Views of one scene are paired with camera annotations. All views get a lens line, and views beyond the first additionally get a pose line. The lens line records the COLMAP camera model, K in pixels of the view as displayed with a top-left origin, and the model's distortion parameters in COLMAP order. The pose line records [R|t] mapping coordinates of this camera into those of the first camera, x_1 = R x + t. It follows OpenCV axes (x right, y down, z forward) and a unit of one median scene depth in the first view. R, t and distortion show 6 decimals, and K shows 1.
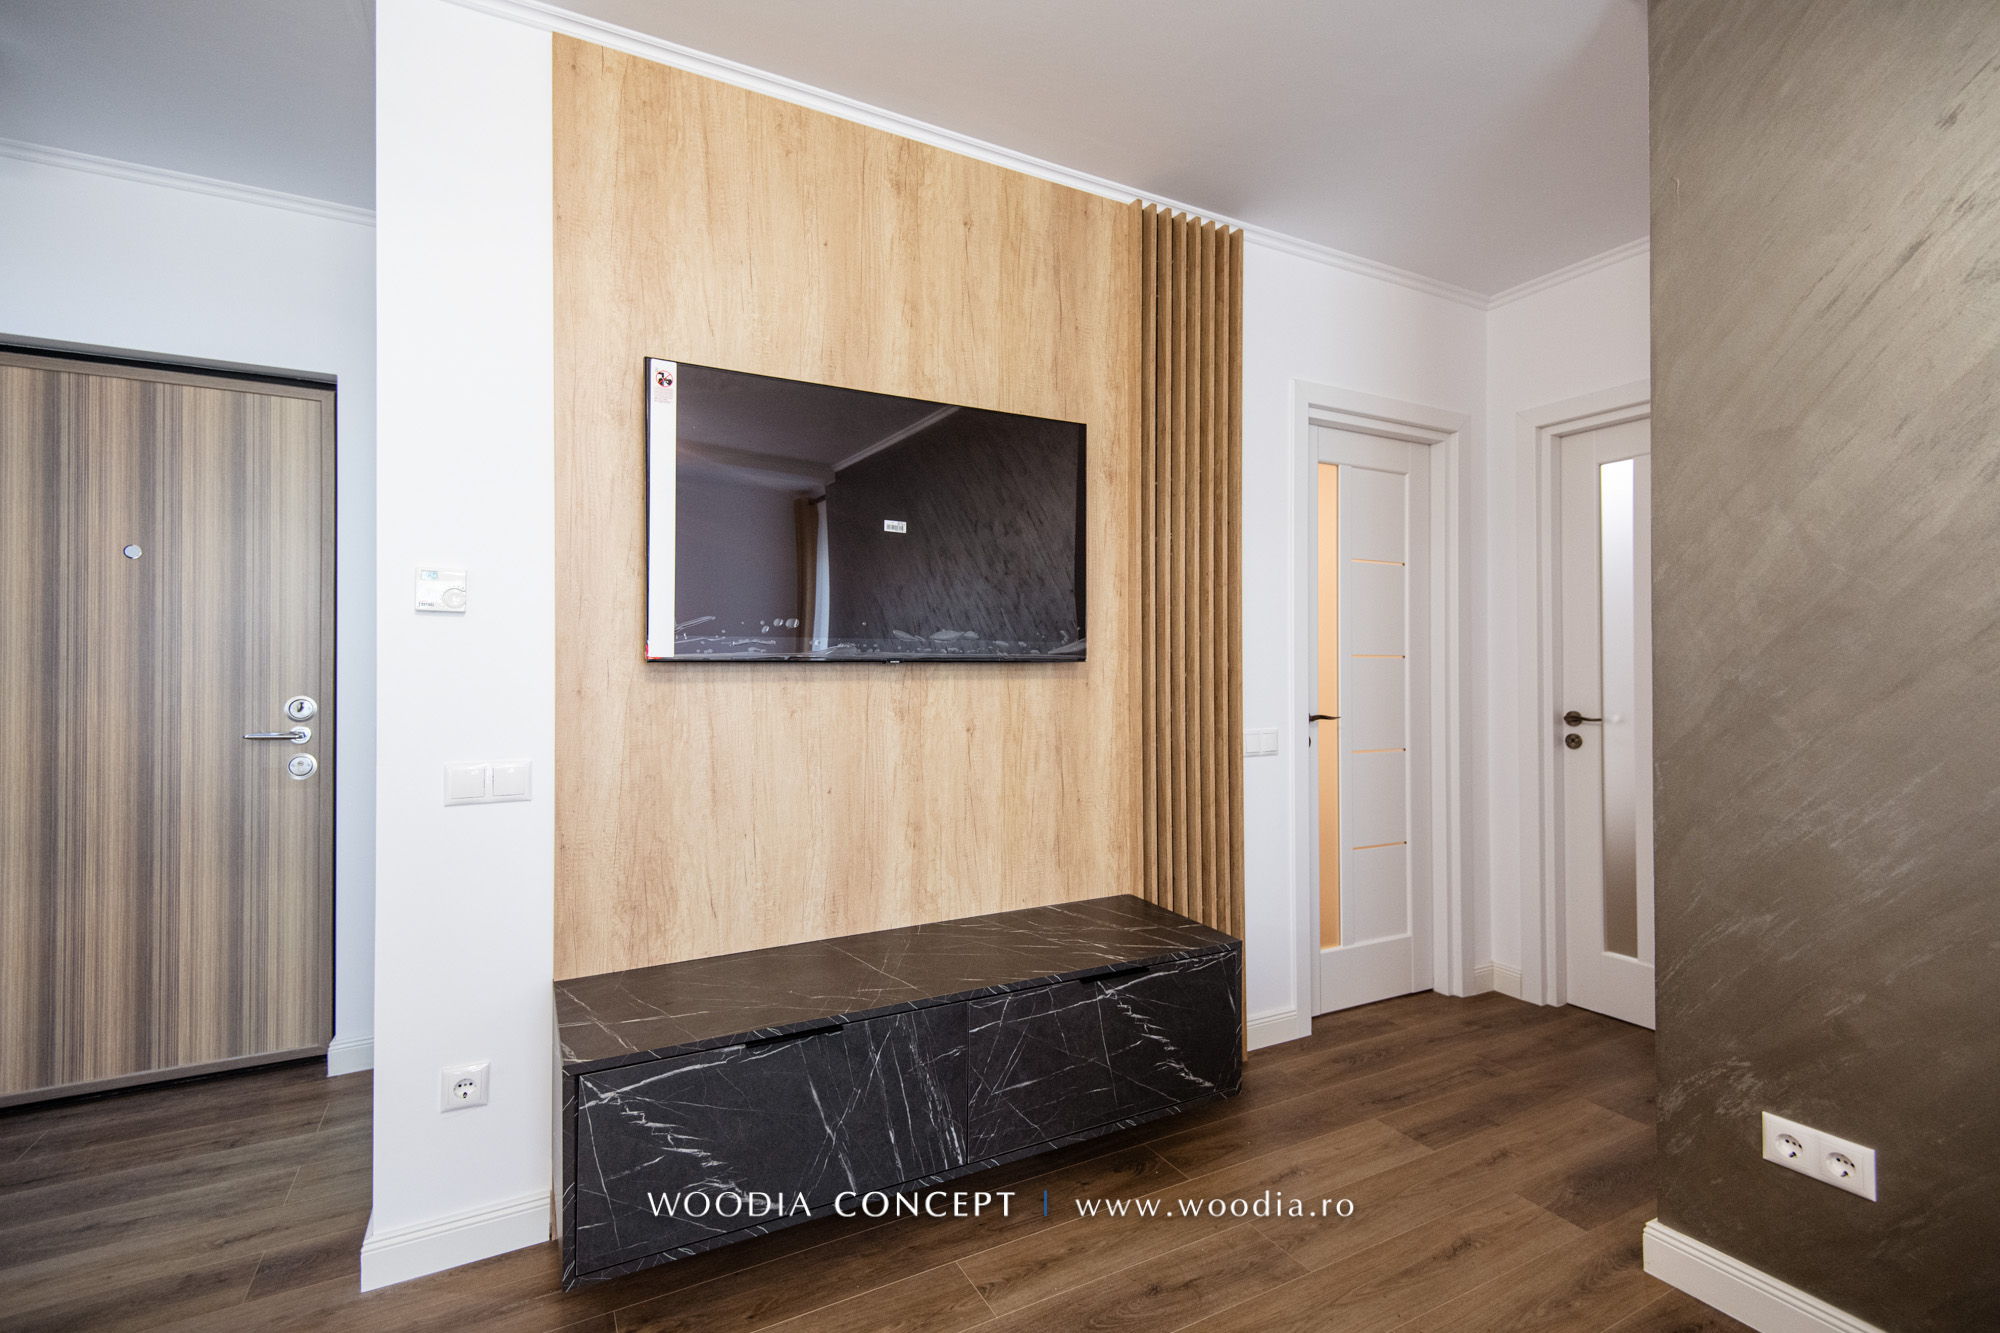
lens RADIAL K [[901.9, 0, 988.8], [0, 901.9, 661.8], [0, 0, 1]] dist [0.040813, -0.022885]
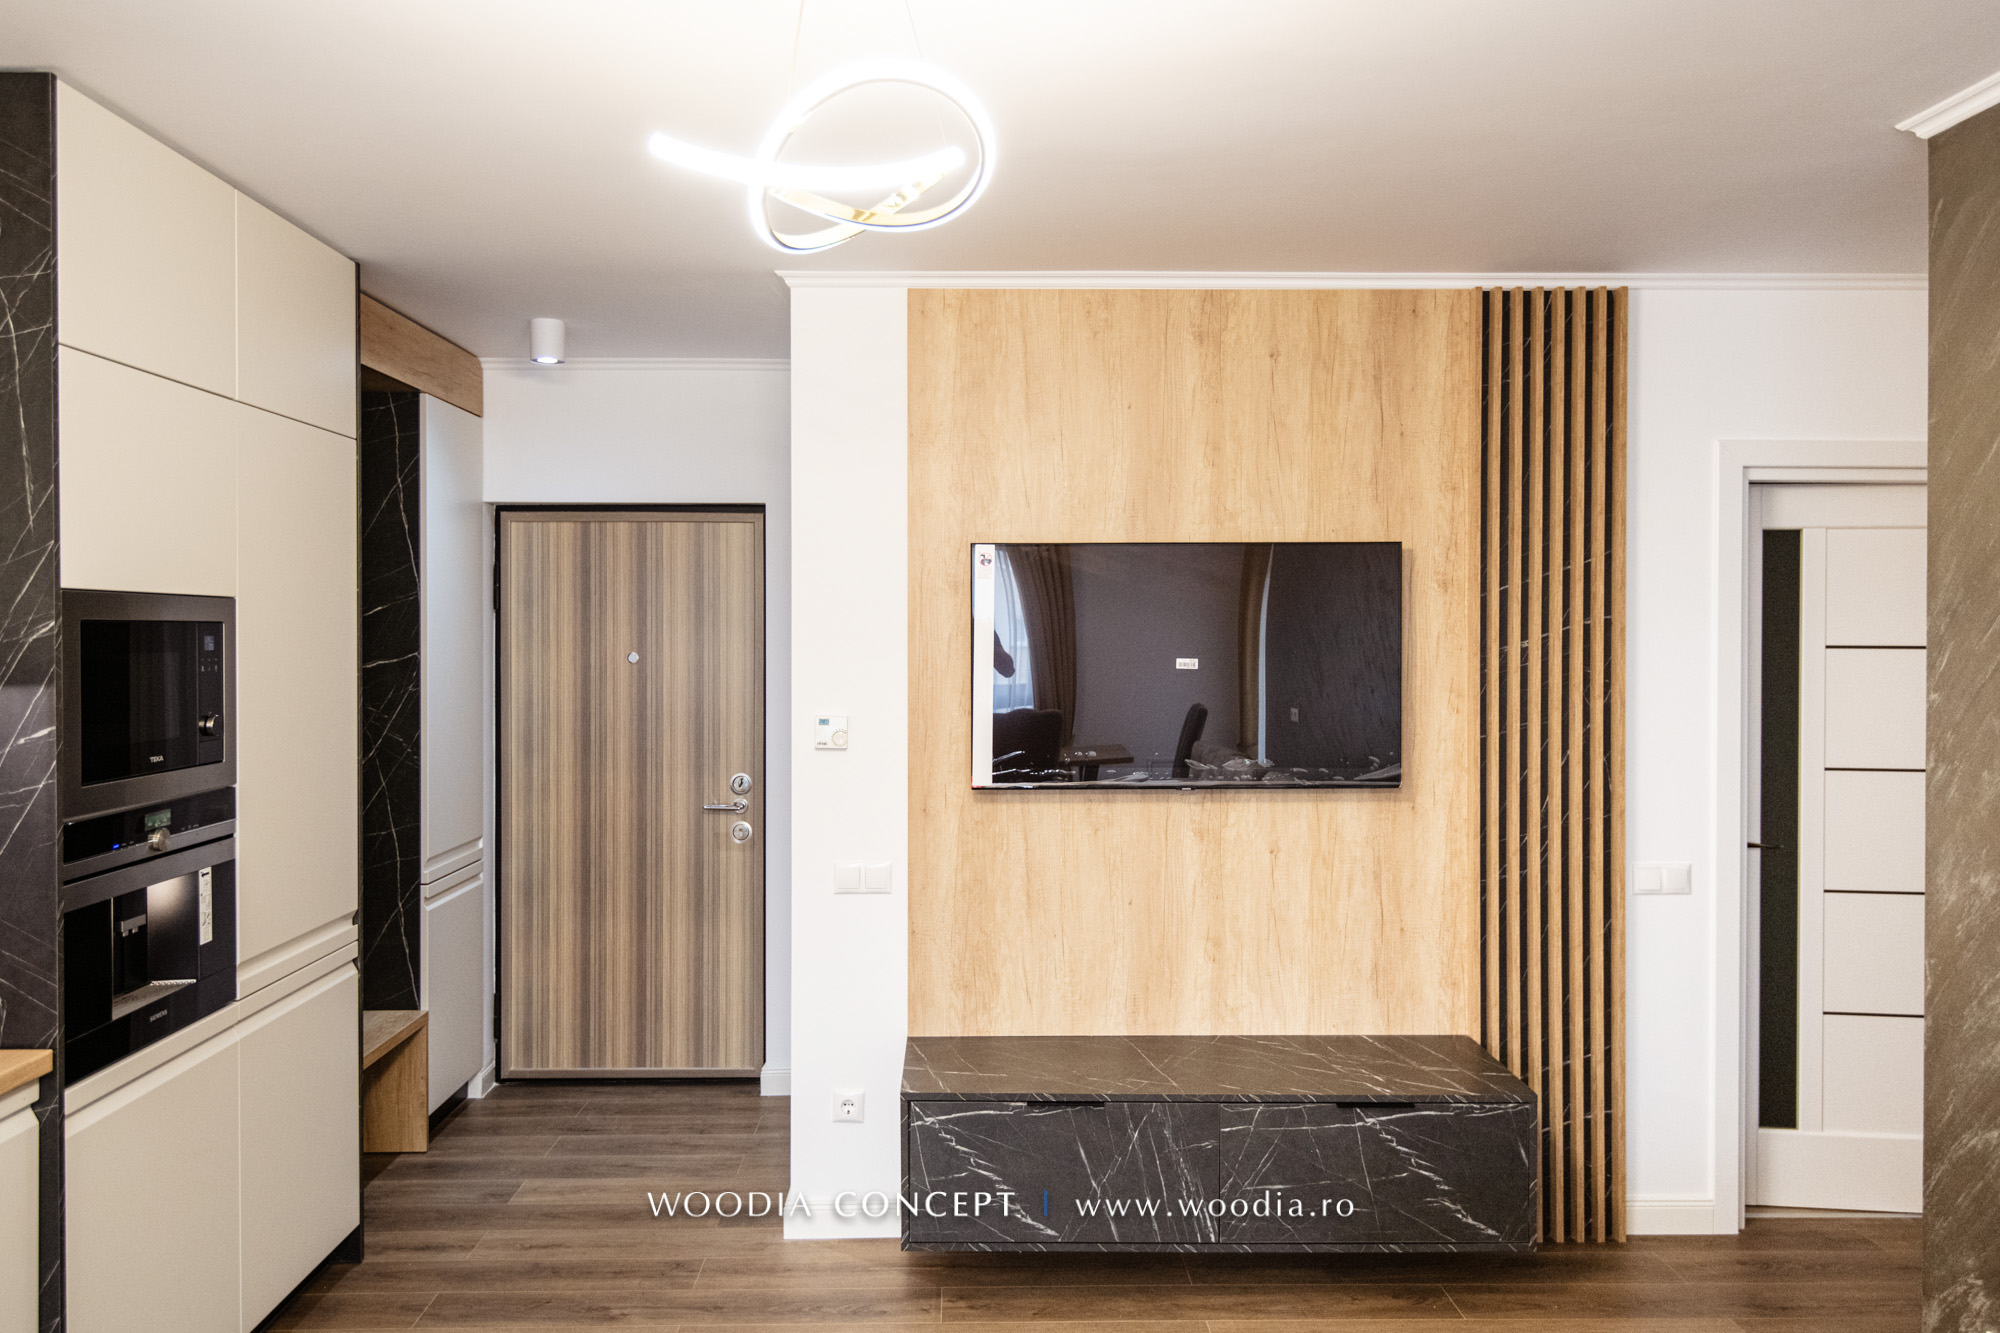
lens RADIAL K [[1417.4, 0, 969.5], [0, 1417.4, 645.9], [0, 0, 1]] dist [0.030909, -0.033568]
pose [[0.891976, 0.008162, -0.452010, 0.418243], [-0.000114, 0.999841, 0.017829, -0.195846], [0.452083, -0.015852, 0.891835, -0.612284]]
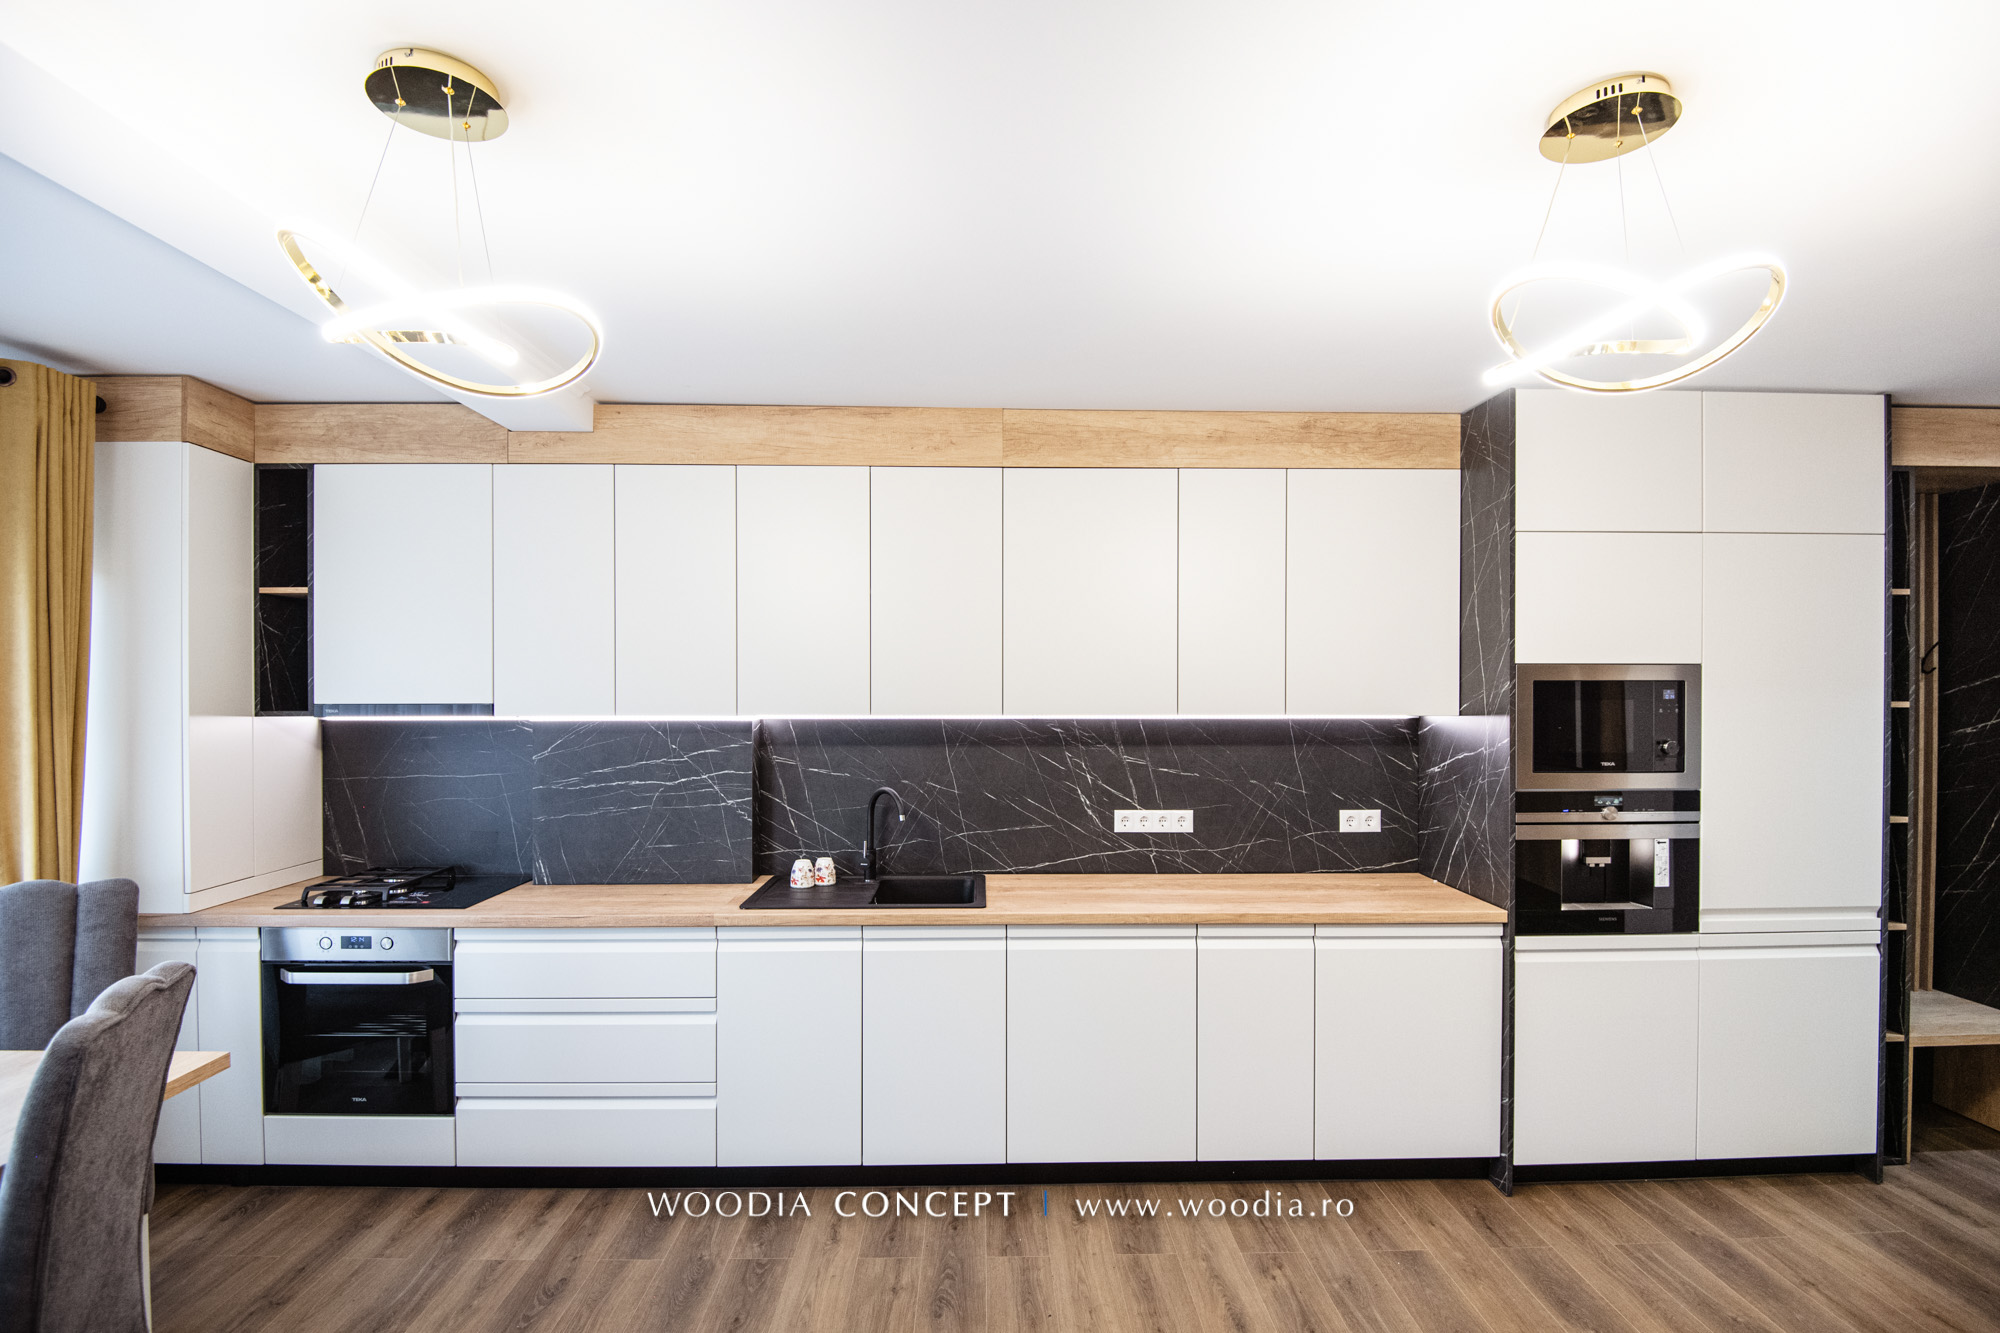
lens RADIAL K [[932.7, 0, 980.5], [0, 932.7, 692.6], [0, 0, 1]] dist [0.010892, -0.022623]
pose [[-0.452492, 0.011710, -0.891692, 0.818088], [0.009725, 0.999919, 0.008196, -0.197775], [0.891716, -0.004962, -0.452569, -0.045483]]
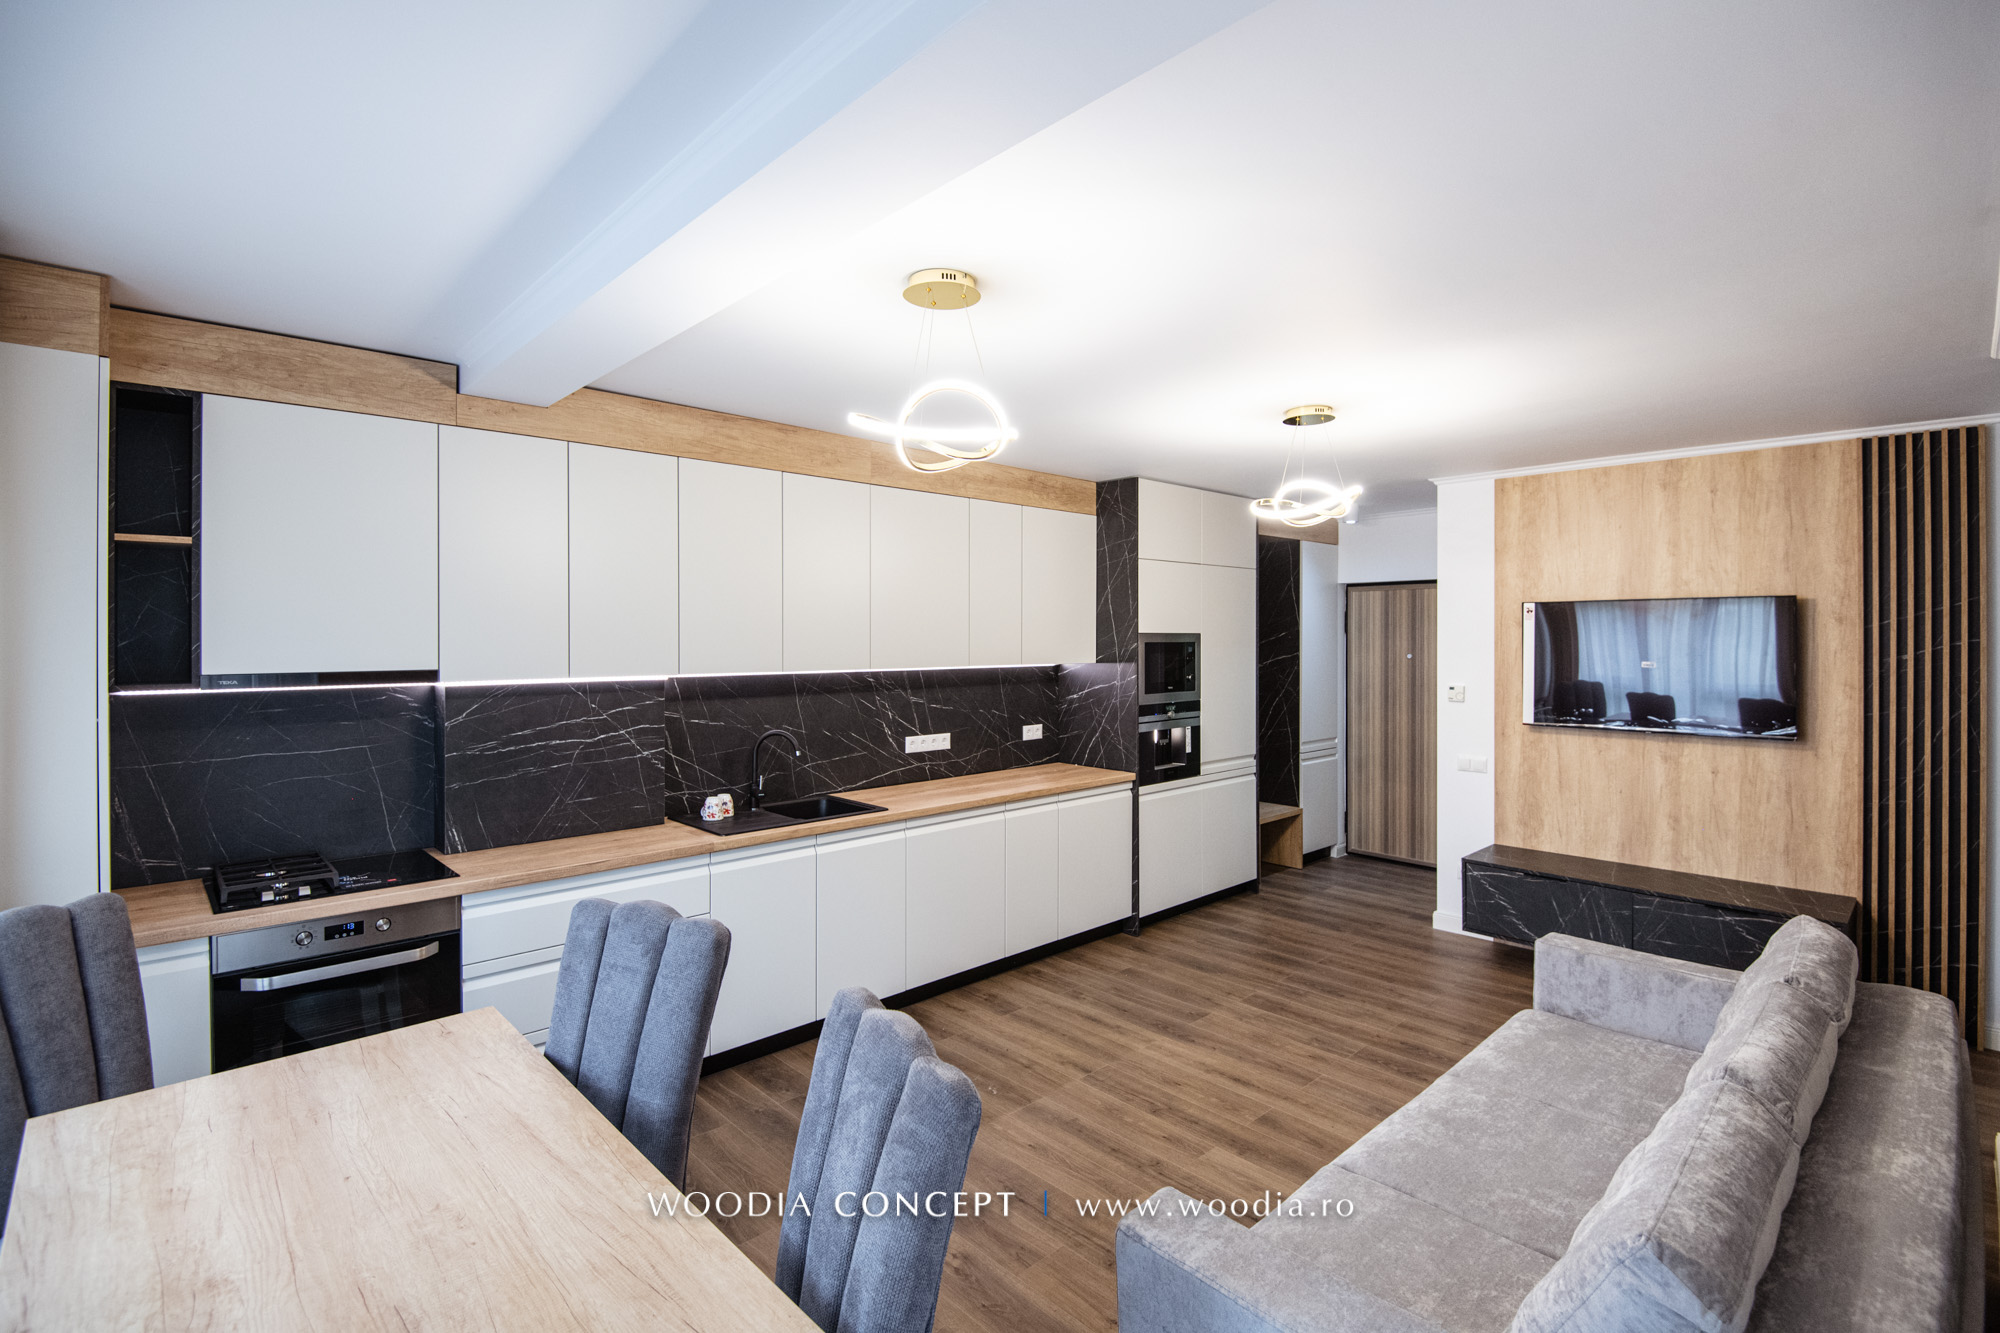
lens RADIAL K [[923.4, 0, 1022.8], [0, 923.4, 637.4], [0, 0, 1]] dist [0.000809, -0.020353]
pose [[0.281078, 0.006105, -0.959665, 1.418075], [0.006127, 0.999948, 0.008155, -0.228951], [0.959665, -0.008172, 0.281026, -0.874581]]
